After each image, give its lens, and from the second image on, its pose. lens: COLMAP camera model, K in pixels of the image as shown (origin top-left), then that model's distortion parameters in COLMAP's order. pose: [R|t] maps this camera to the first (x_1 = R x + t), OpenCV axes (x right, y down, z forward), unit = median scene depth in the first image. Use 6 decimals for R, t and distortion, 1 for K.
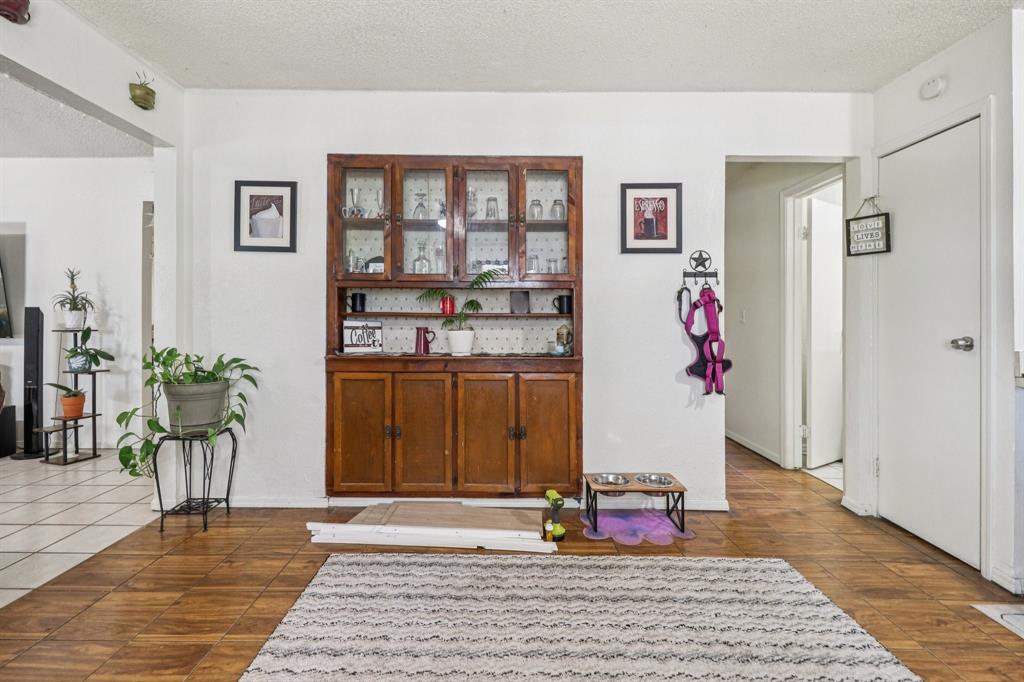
lens RADIAL K [[486.5, 0, 520.2], [0, 486.5, 315.0], [0, 0, 1]] dist [0.014563, -0.000490]
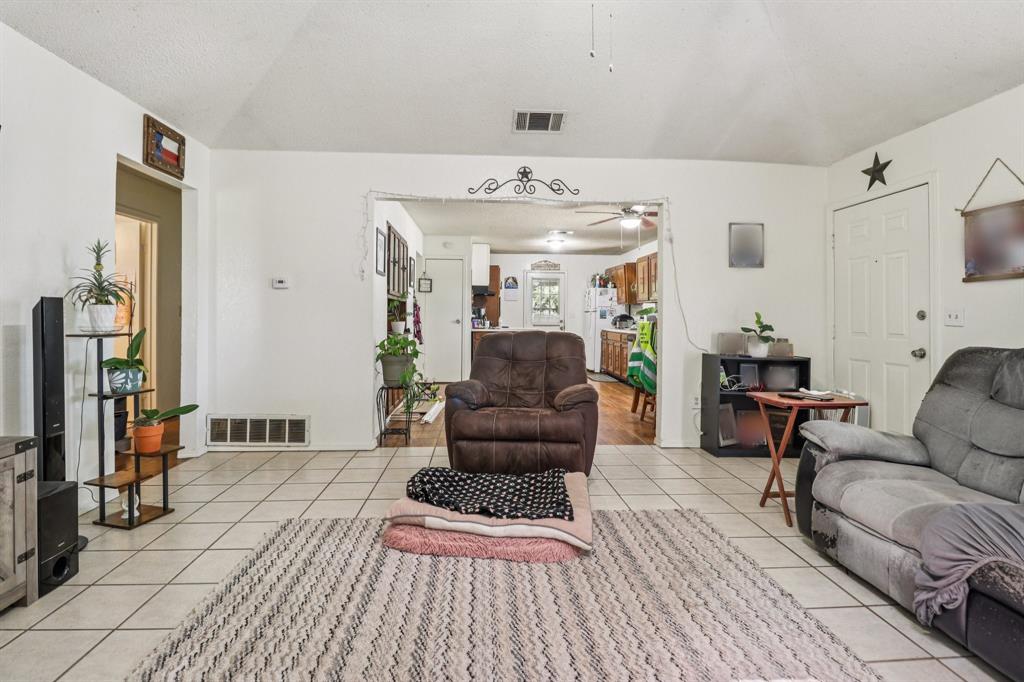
lens RADIAL K [[486.5, 0, 510.7], [0, 486.5, 328.3], [0, 0, 1]] dist [0.014563, -0.000490]
pose [[-0.060147, -0.033005, 0.997644, -2.186422], [-0.017423, 0.999336, 0.032011, -0.012373], [-0.998037, -0.015456, -0.060682, 0.674029]]
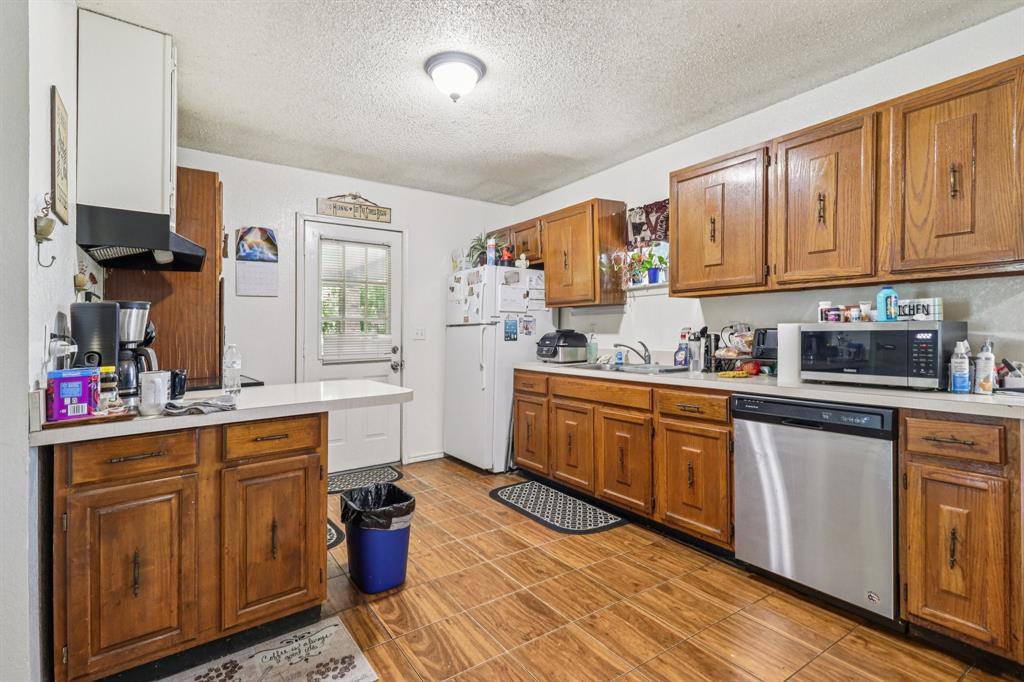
lens RADIAL K [[486.5, 0, 523.0], [0, 486.5, 345.5], [0, 0, 1]] dist [0.014563, -0.000490]
pose [[-0.578210, -0.024421, 0.815523, 0.083392], [-0.002382, 0.999598, 0.028244, -0.008577], [-0.815885, 0.014389, -0.578036, 0.617209]]
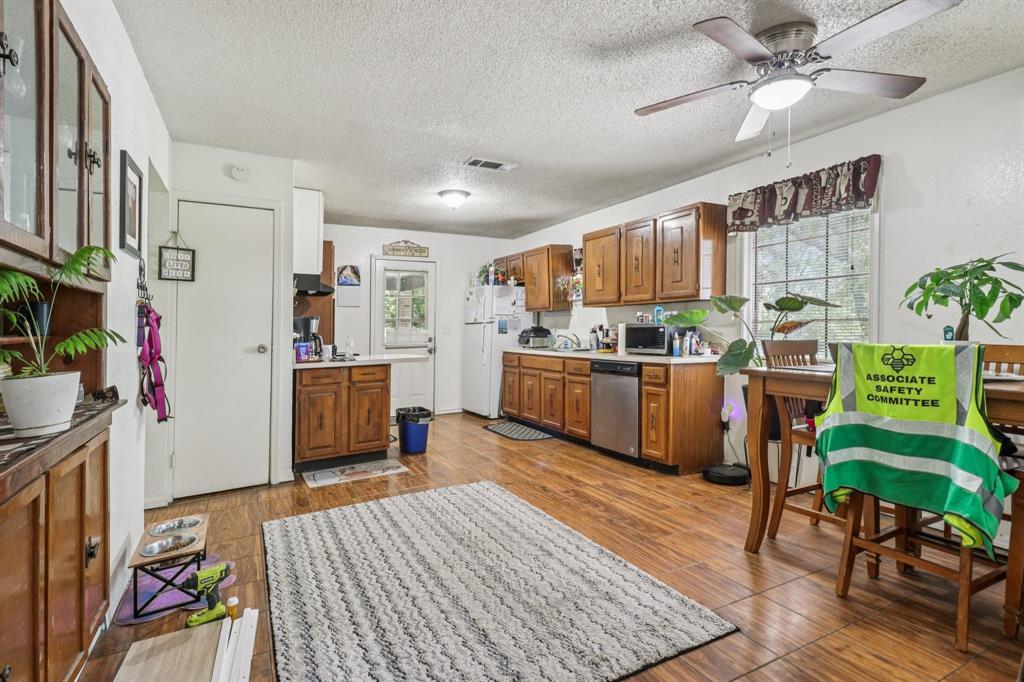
lens RADIAL K [[486.5, 0, 521.6], [0, 486.5, 345.1], [0, 0, 1]] dist [0.014563, -0.000490]
pose [[-0.488723, -0.032621, 0.871829, -0.738583], [-0.001339, 0.999328, 0.036641, -0.011308], [-0.872438, 0.016740, -0.488438, 0.837302]]
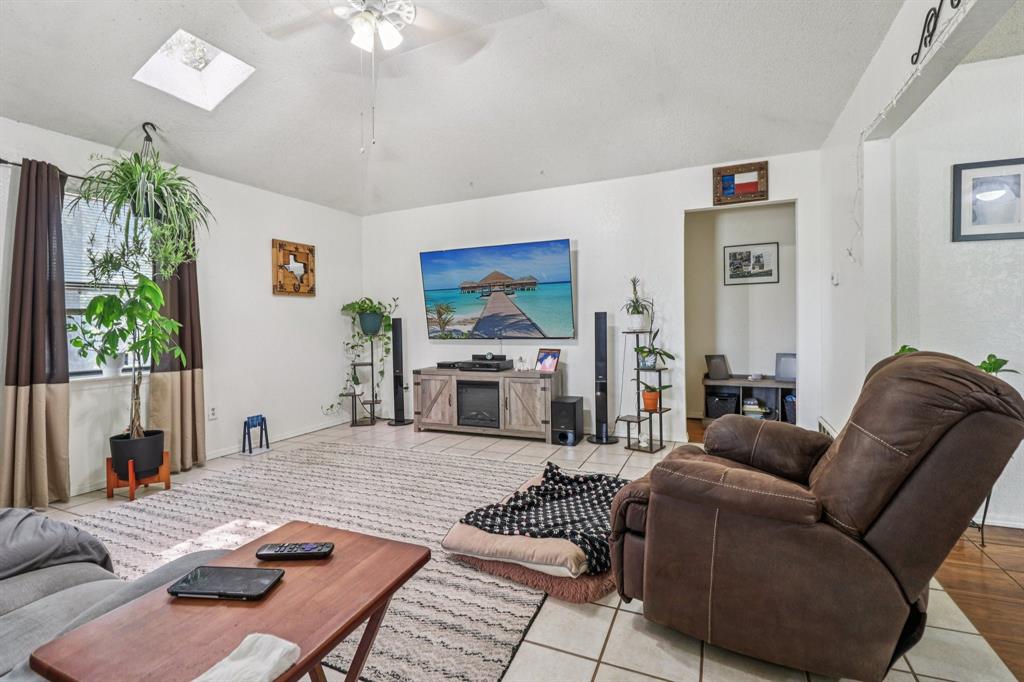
lens RADIAL K [[486.5, 0, 501.3], [0, 486.5, 322.1], [0, 0, 1]] dist [0.014563, -0.000490]
pose [[0.909561, -0.019797, -0.415099, -0.994999], [0.024312, 0.999689, 0.005594, -0.007586], [0.414860, -0.015180, 0.909759, -0.188454]]
